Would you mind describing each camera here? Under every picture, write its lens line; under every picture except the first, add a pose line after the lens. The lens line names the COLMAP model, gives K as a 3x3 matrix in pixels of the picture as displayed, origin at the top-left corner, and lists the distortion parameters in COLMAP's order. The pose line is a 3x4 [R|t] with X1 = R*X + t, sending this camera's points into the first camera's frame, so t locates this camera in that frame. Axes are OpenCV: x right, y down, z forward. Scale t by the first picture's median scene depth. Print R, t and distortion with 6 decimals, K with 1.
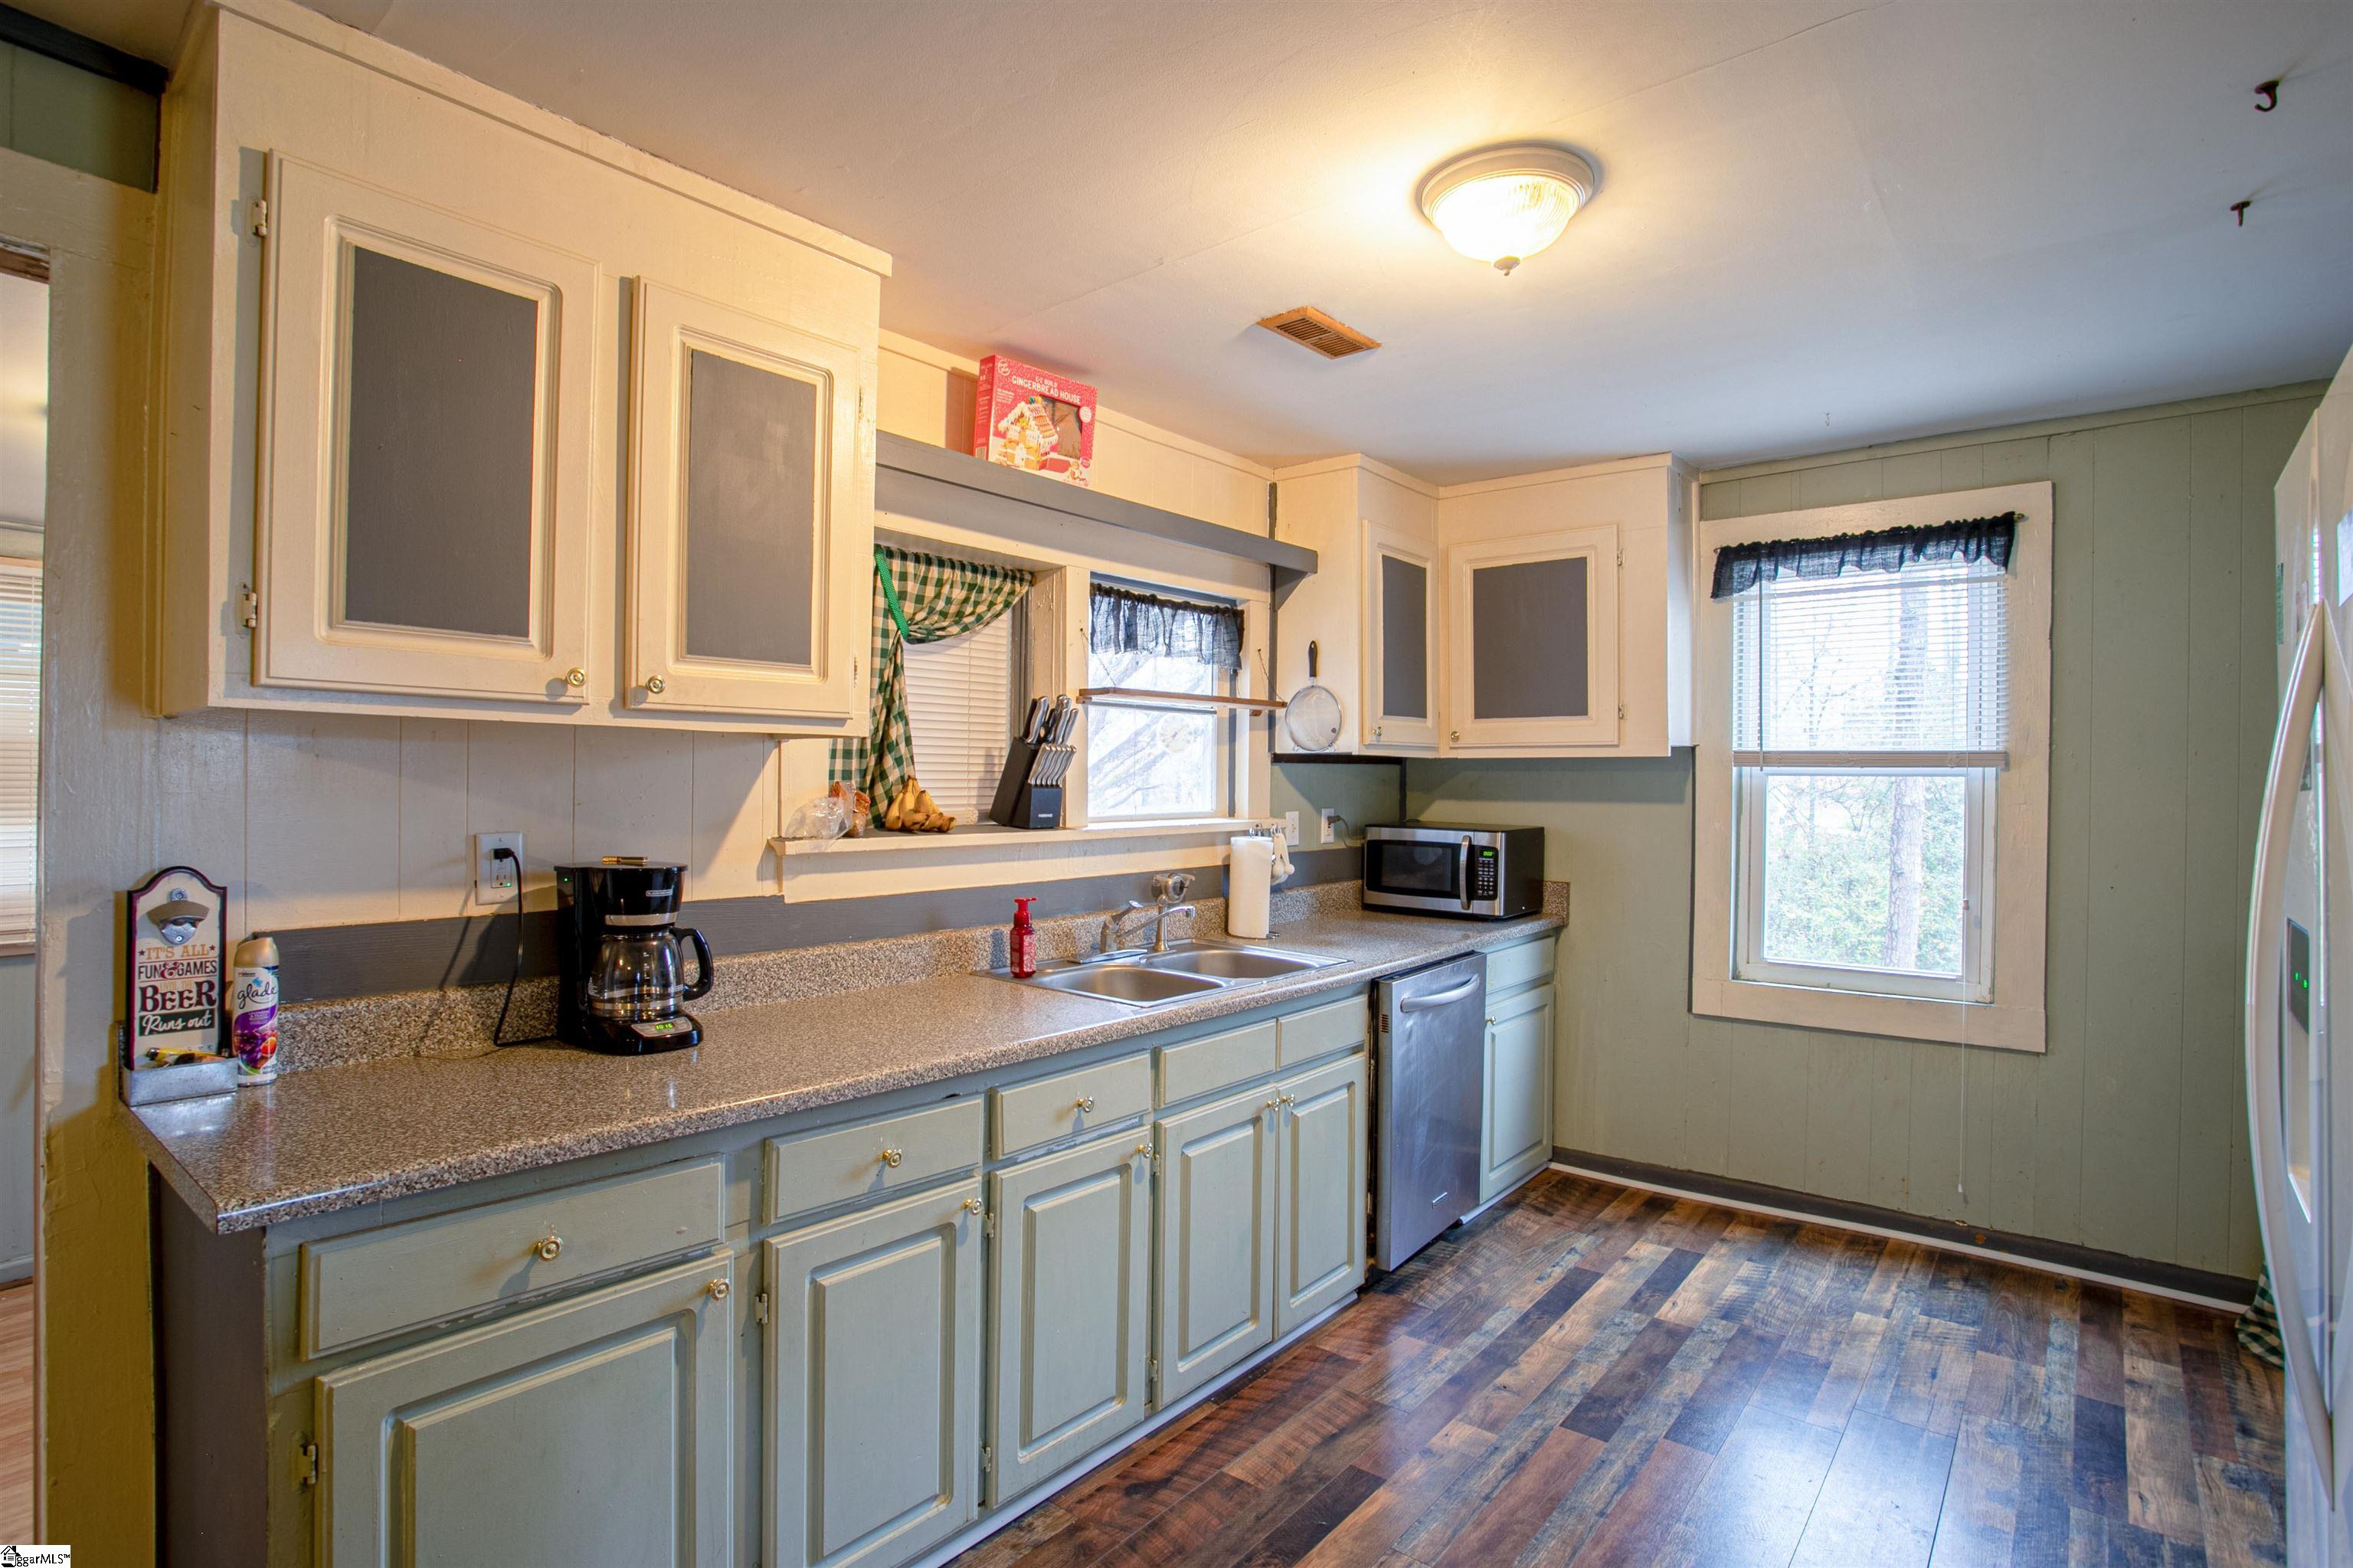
lens RADIAL K [[1153.2, 0, 1175.9], [0, 1153.2, 786.3], [0, 0, 1]] dist [-0.030592, 0.003089]
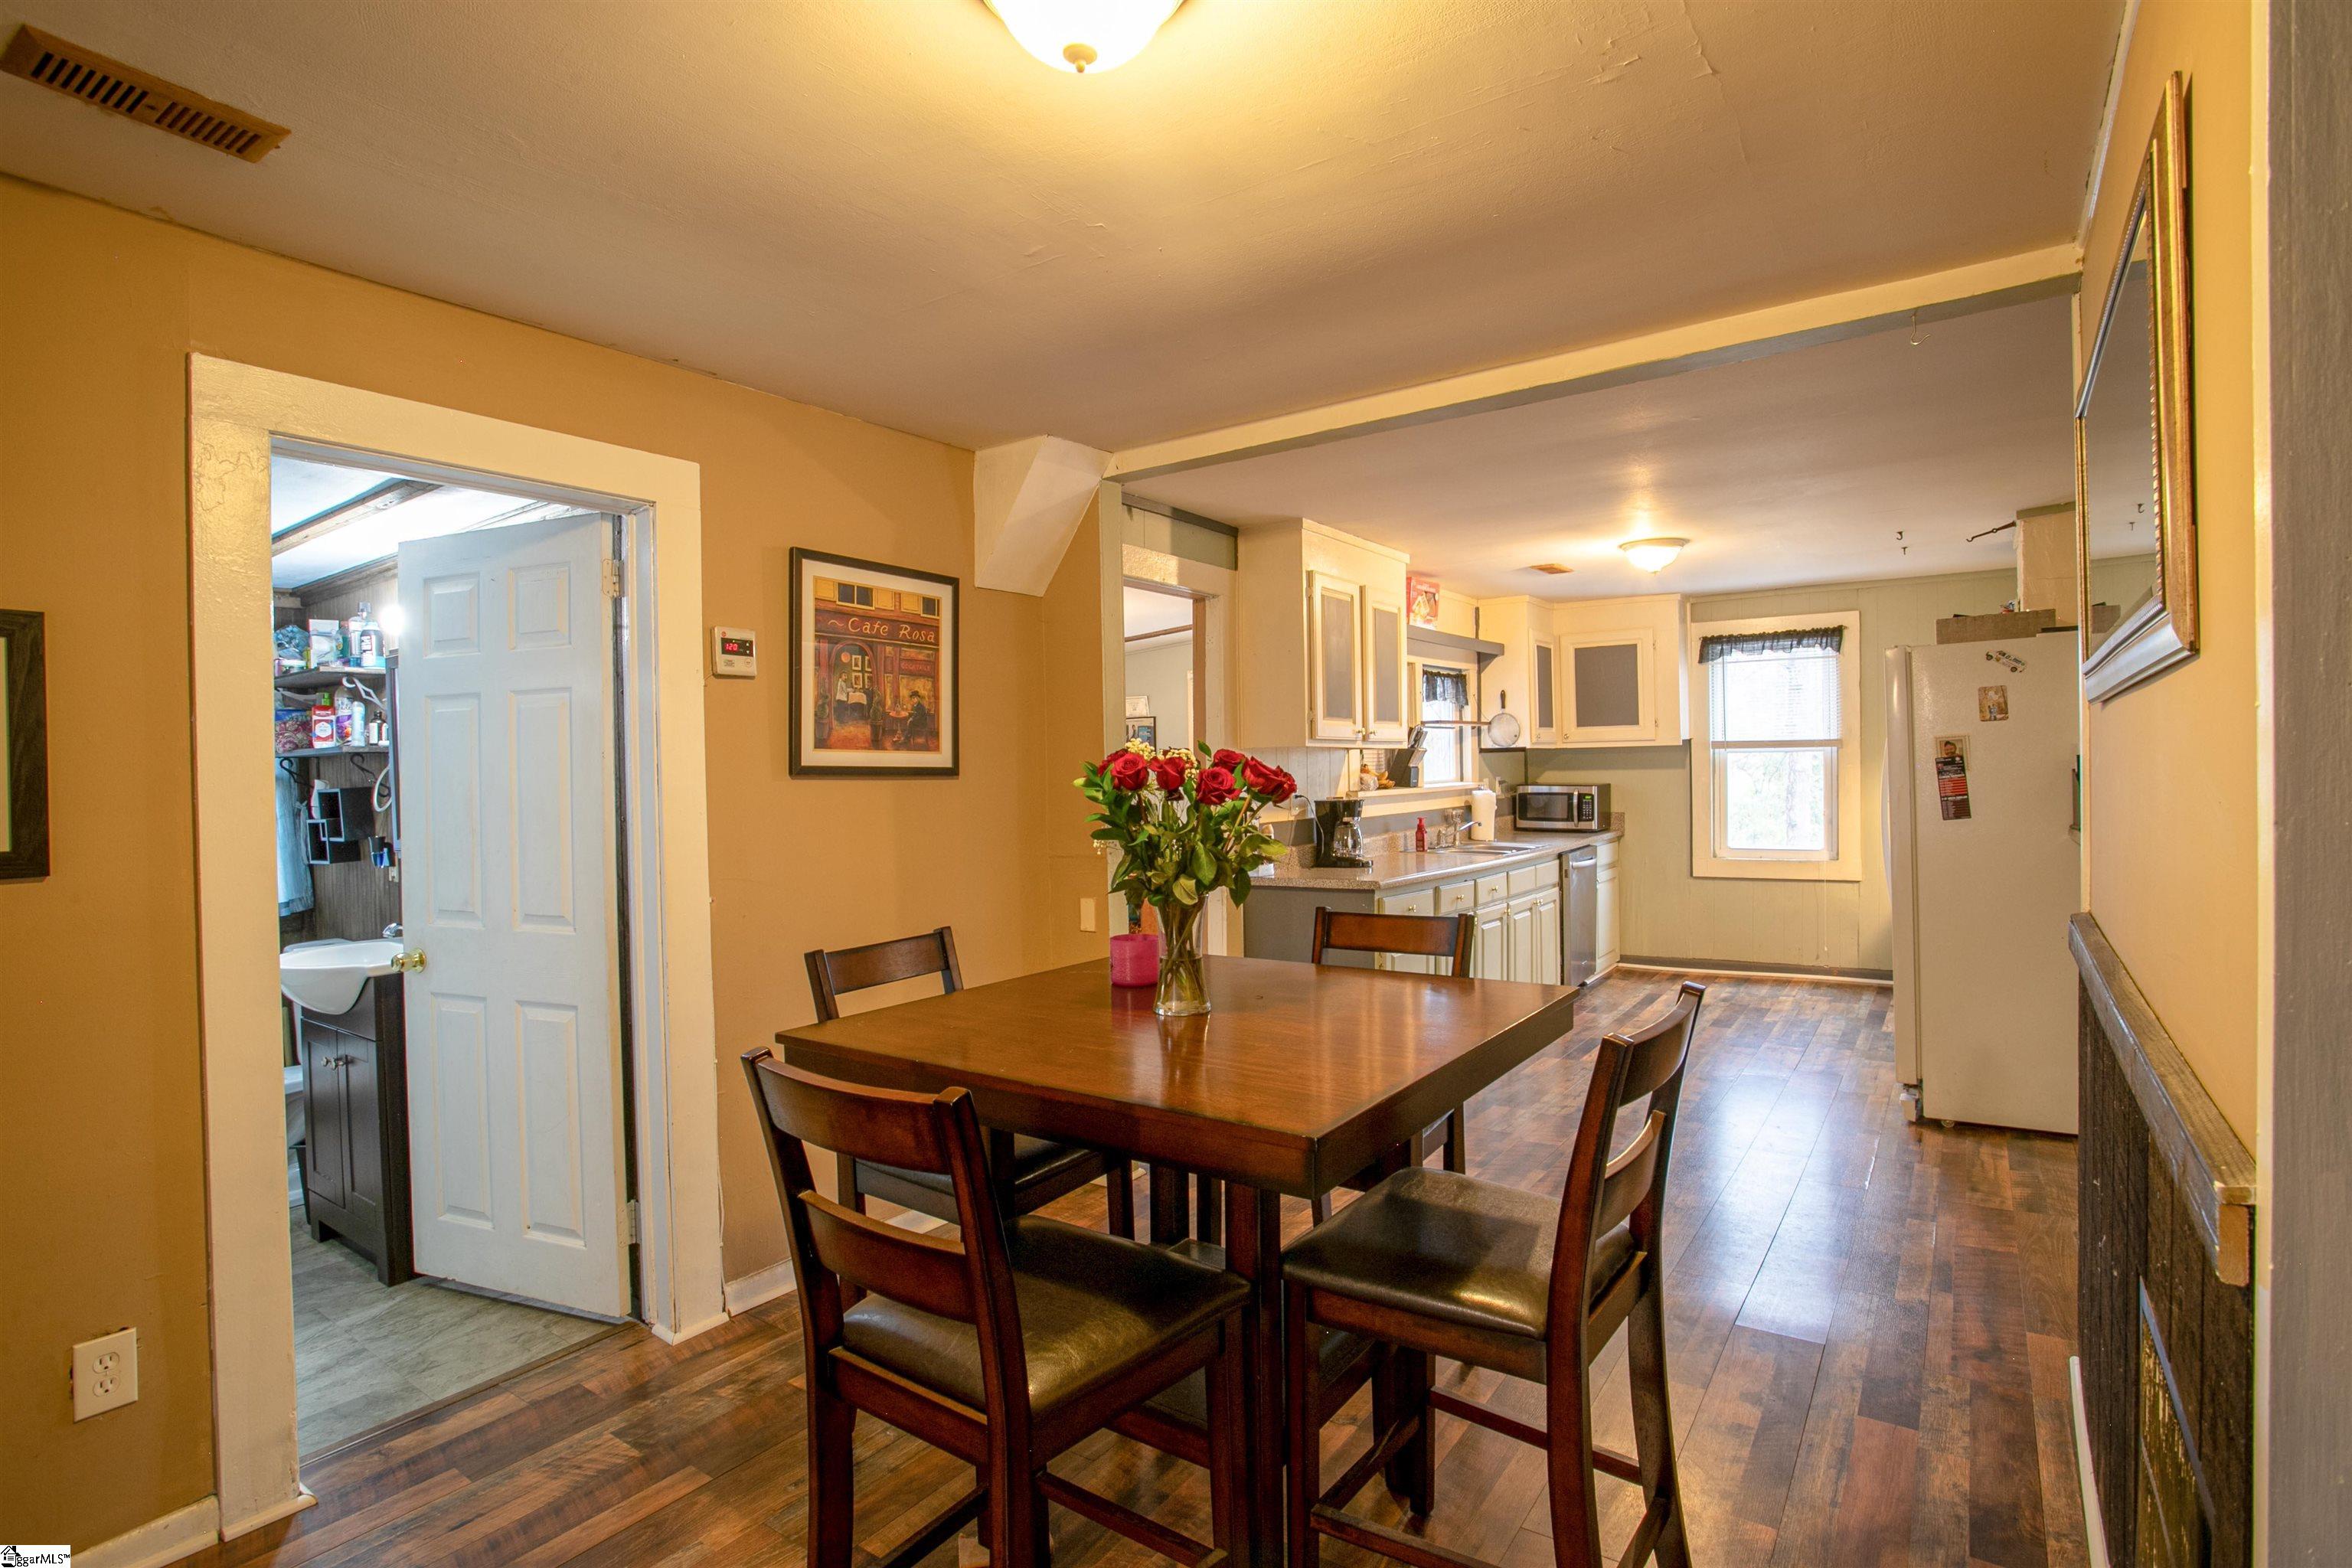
lens RADIAL K [[1152.7, 0, 1183.4], [0, 1152.7, 785.1], [0, 0, 1]] dist [-0.030592, 0.003089]
pose [[0.996656, -0.029477, 0.076205, -0.583566], [0.028694, 0.999524, 0.011339, -0.003550], [-0.076503, -0.009114, 0.997028, -0.916405]]
